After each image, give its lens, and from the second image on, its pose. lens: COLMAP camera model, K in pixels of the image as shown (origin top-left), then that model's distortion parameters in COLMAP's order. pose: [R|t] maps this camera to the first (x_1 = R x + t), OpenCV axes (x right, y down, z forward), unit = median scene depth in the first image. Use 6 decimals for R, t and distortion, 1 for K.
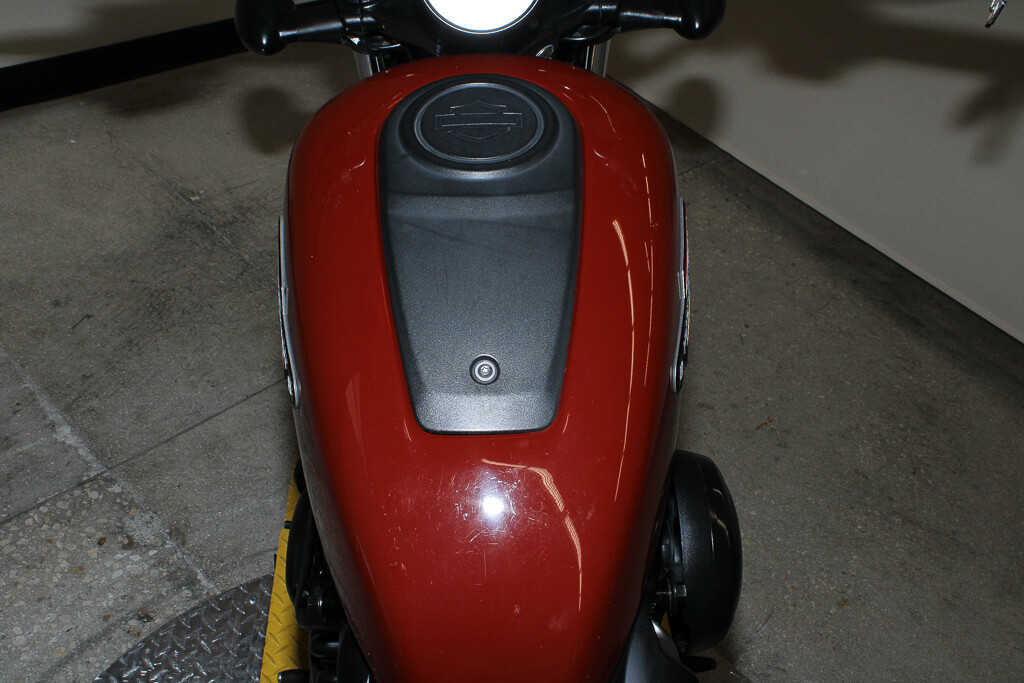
lens RADIAL K [[1042.6, 0, 512.0], [0, 1042.6, 341.5], [0, 0, 1]] dist [-0.134374, 0.144709]
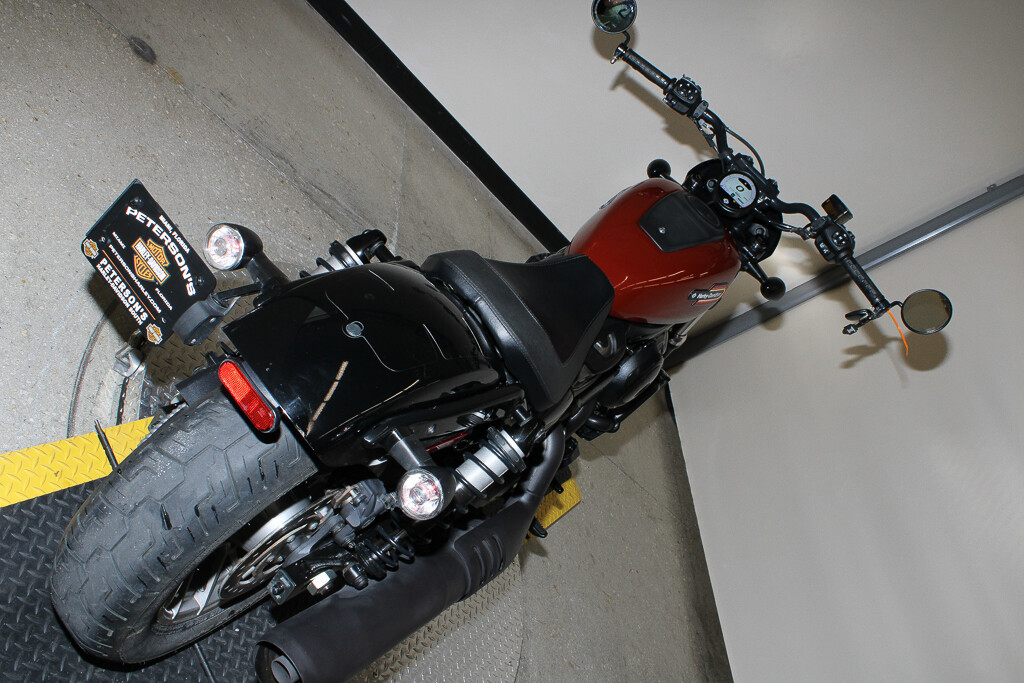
lens RADIAL K [[938.2, 0, 512.0], [0, 938.2, 341.5], [0, 0, 1]] dist [-0.104310, 0.014767]
pose [[0.624541, 0.747330, -0.226818, 0.245846], [-0.768081, 0.535151, -0.351660, 0.651255], [-0.141424, 0.393841, 0.908234, -0.591046]]
